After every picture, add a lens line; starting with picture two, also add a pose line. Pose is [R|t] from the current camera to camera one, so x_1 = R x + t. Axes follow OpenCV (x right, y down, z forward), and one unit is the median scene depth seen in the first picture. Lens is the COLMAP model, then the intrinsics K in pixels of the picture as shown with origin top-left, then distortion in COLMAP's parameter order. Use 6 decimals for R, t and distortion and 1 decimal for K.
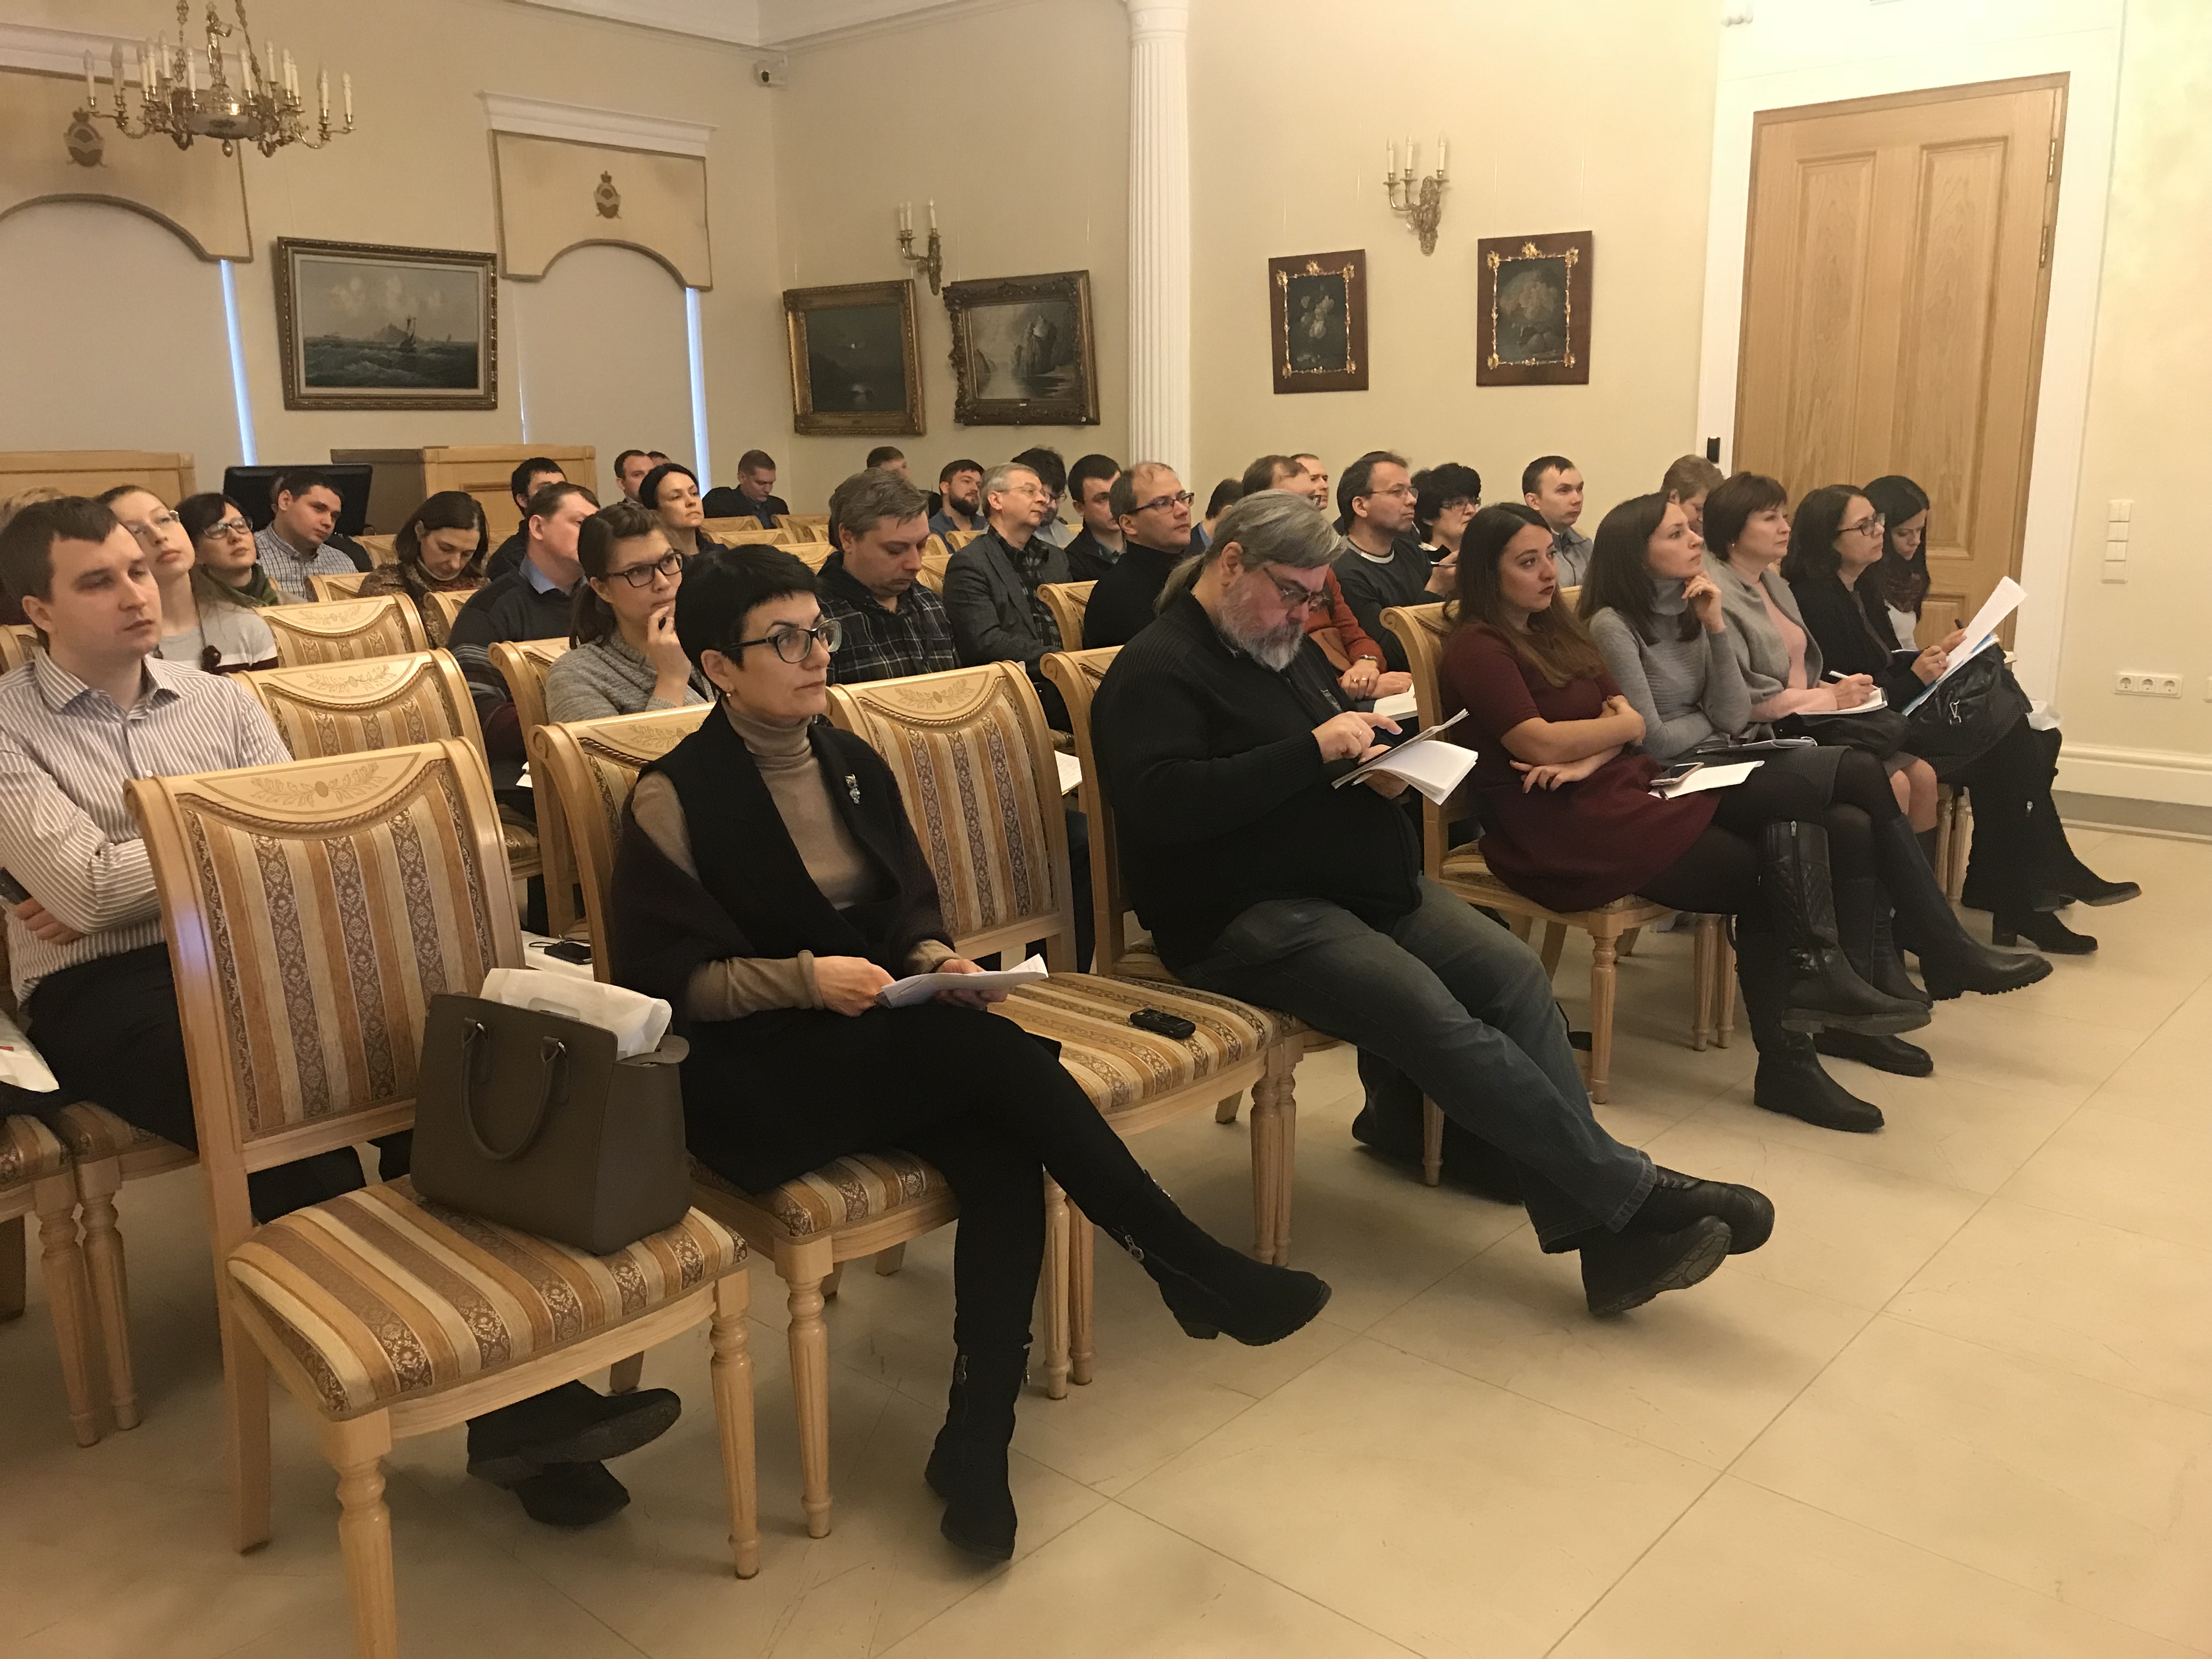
lens RADIAL K [[1810.6, 0, 1101.1], [0, 1810.6, 834.2], [0, 0, 1]] dist [0.011445, -0.003228]
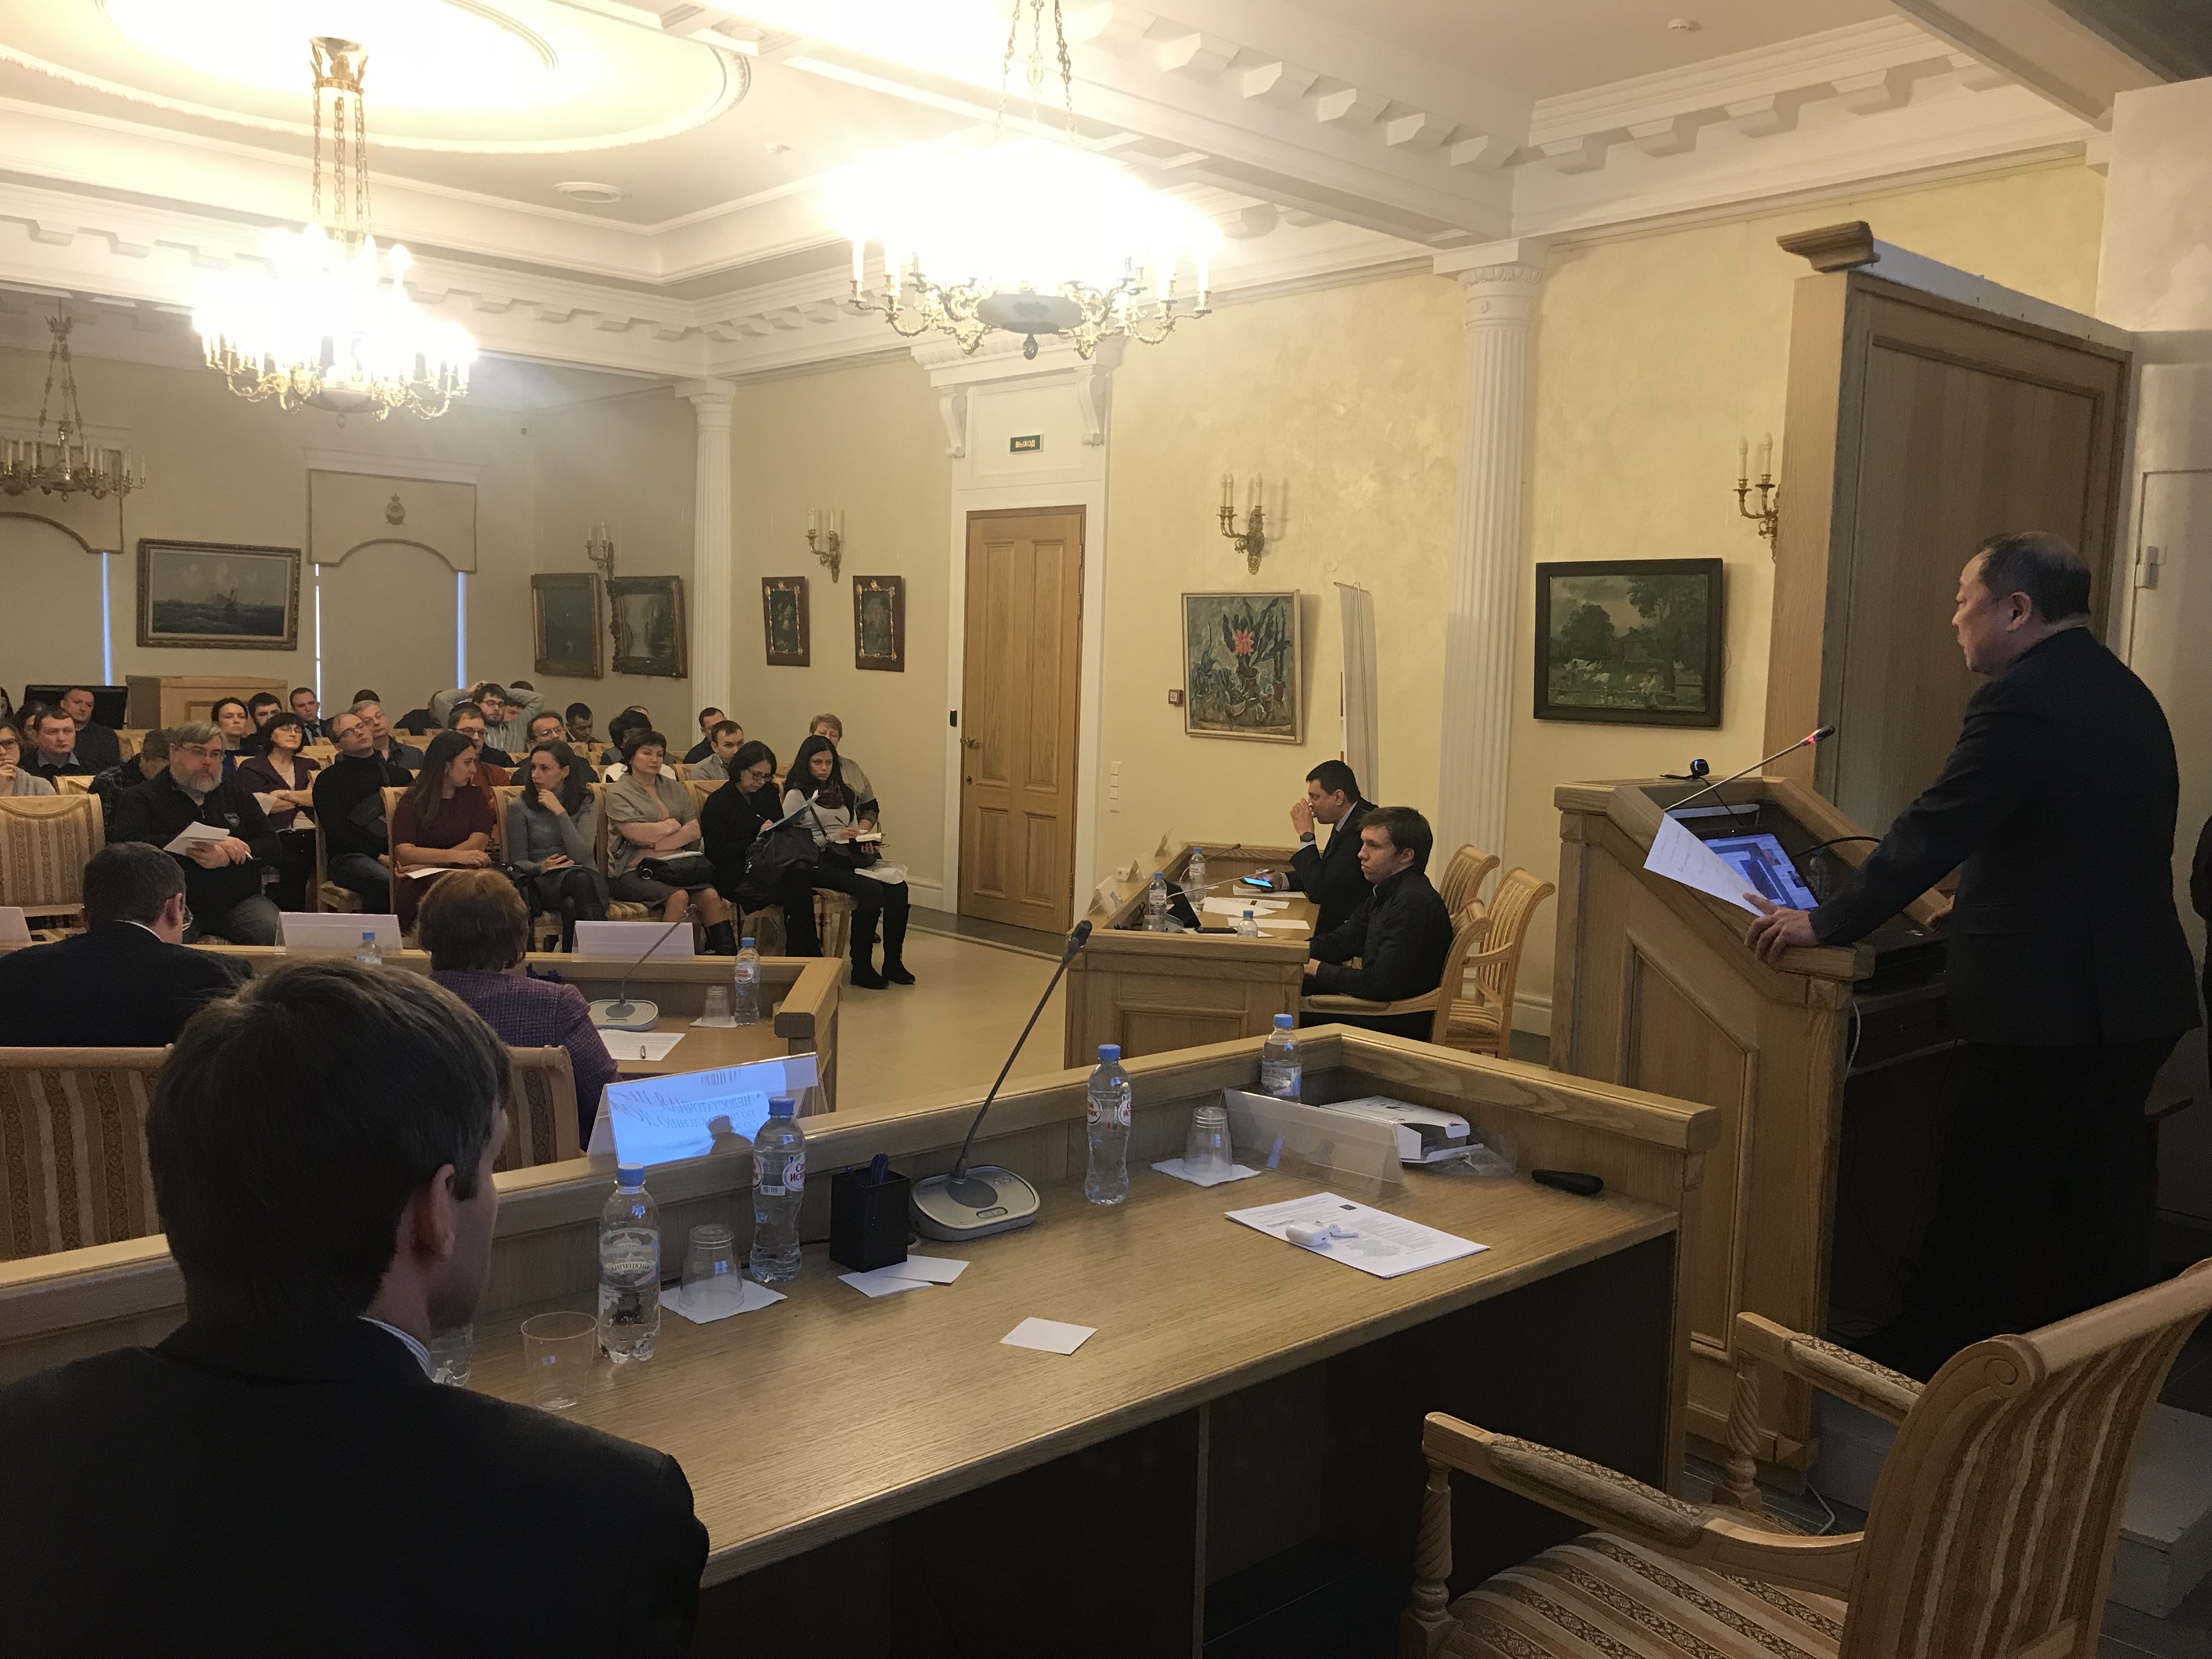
lens RADIAL K [[1810.6, 0, 1111.4], [0, 1810.6, 835.2], [0, 0, 1]] dist [0.011445, -0.003228]
pose [[0.993696, 0.054899, -0.097743, 0.525900], [-0.066282, 0.990882, -0.117304, 0.049374], [0.090412, 0.123043, 0.988274, -0.420200]]
